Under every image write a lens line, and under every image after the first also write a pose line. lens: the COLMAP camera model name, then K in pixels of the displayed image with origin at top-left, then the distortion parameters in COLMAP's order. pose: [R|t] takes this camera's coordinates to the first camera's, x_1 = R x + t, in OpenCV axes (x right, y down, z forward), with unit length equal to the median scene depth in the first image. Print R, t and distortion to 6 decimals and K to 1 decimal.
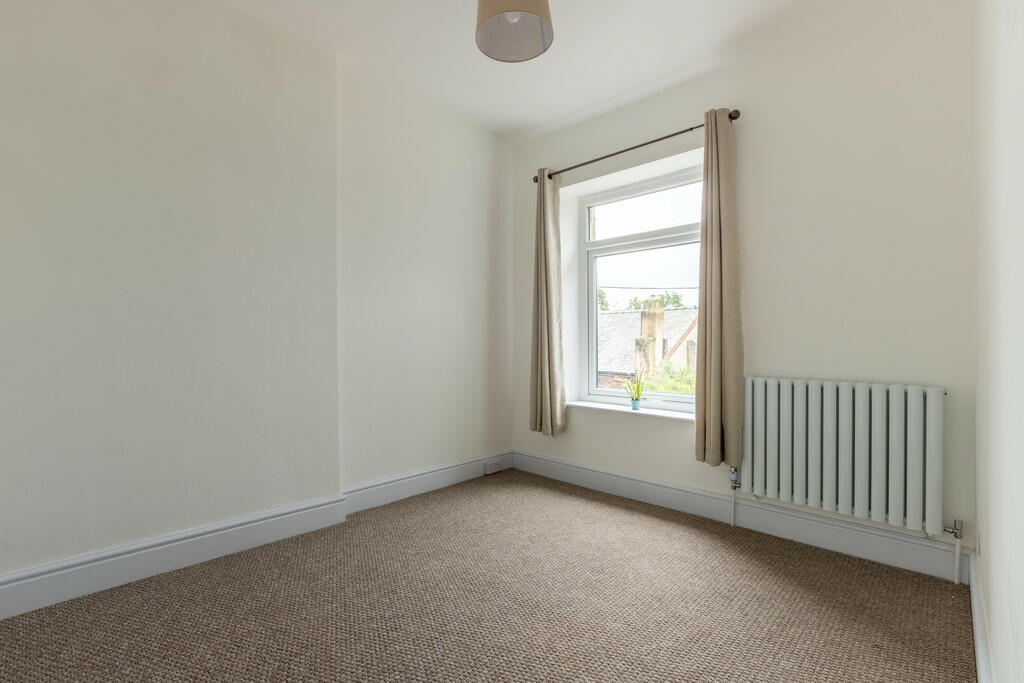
lens RADIAL K [[465.2, 0, 512.3], [0, 465.2, 341.7], [0, 0, 1]] dist [0.002840, 0.000196]
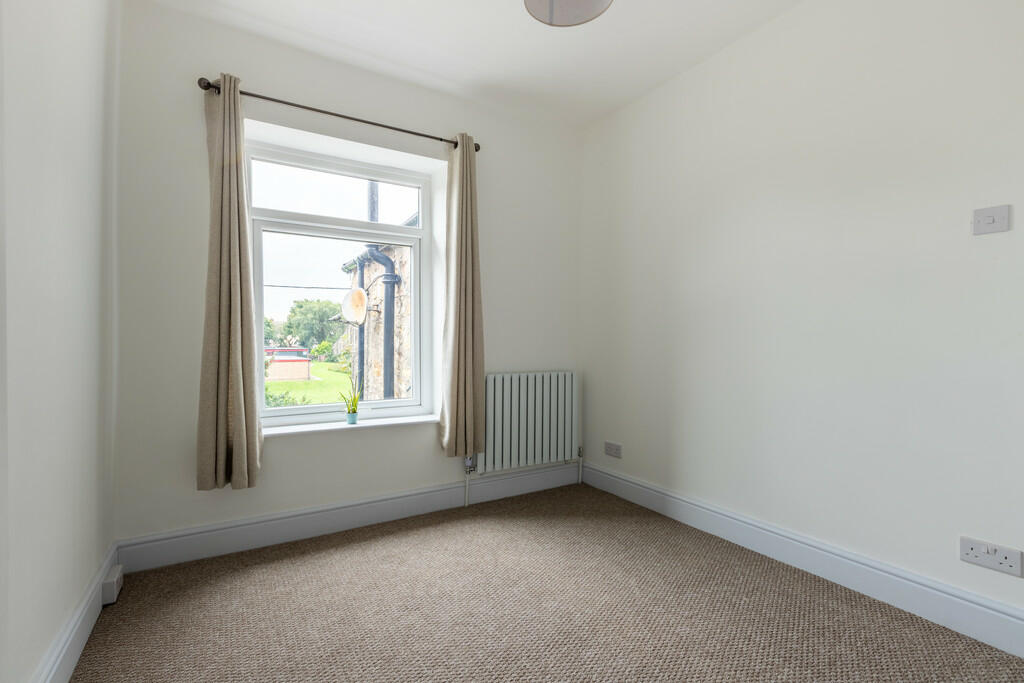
lens RADIAL K [[465.2, 0, 511.3], [0, 465.2, 345.2], [0, 0, 1]] dist [0.002840, 0.000196]
pose [[0.268661, -0.008077, 0.963201, -0.586316], [0.001342, 0.999967, 0.008011, -0.007456], [-0.963234, -0.000860, 0.268663, 0.584502]]
